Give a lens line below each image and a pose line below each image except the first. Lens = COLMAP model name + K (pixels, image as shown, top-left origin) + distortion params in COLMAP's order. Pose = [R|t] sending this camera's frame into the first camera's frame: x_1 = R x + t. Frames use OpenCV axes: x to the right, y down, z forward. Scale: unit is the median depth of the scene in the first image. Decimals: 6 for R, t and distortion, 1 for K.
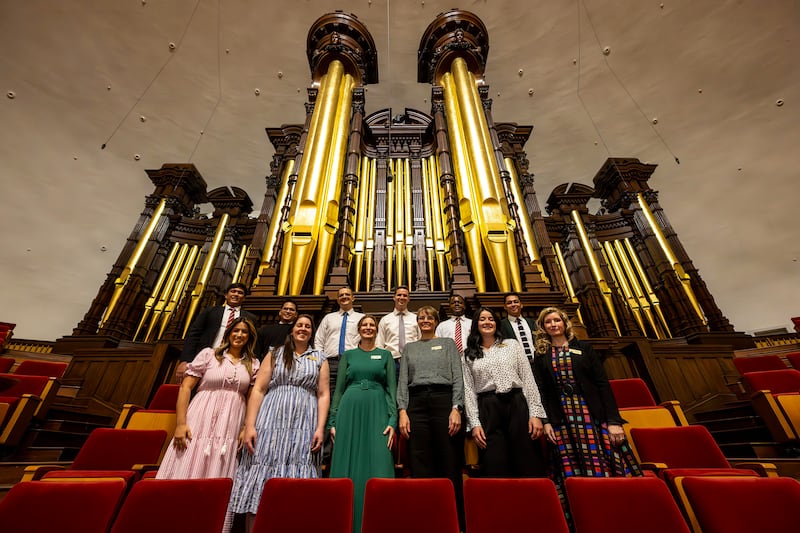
lens RADIAL K [[324.8, 0, 401.1], [0, 324.8, 255.9], [0, 0, 1]] dist [-0.000425, -0.000475]
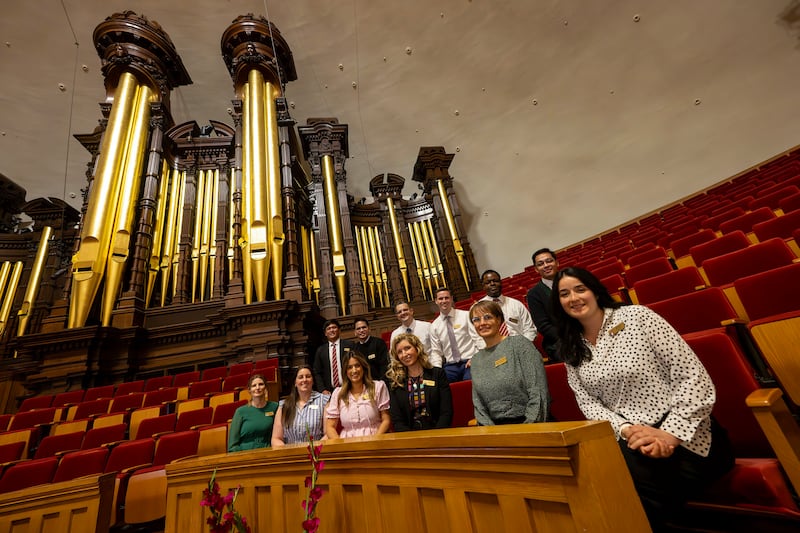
lens RADIAL K [[324.8, 0, 401.1], [0, 324.8, 255.9], [0, 0, 1]] dist [-0.000425, -0.000475]
pose [[0.977004, -0.107765, 0.183985, 0.354447], [0.077465, 0.983314, 0.164597, -0.130294], [-0.198653, -0.146559, 0.969050, -0.210543]]
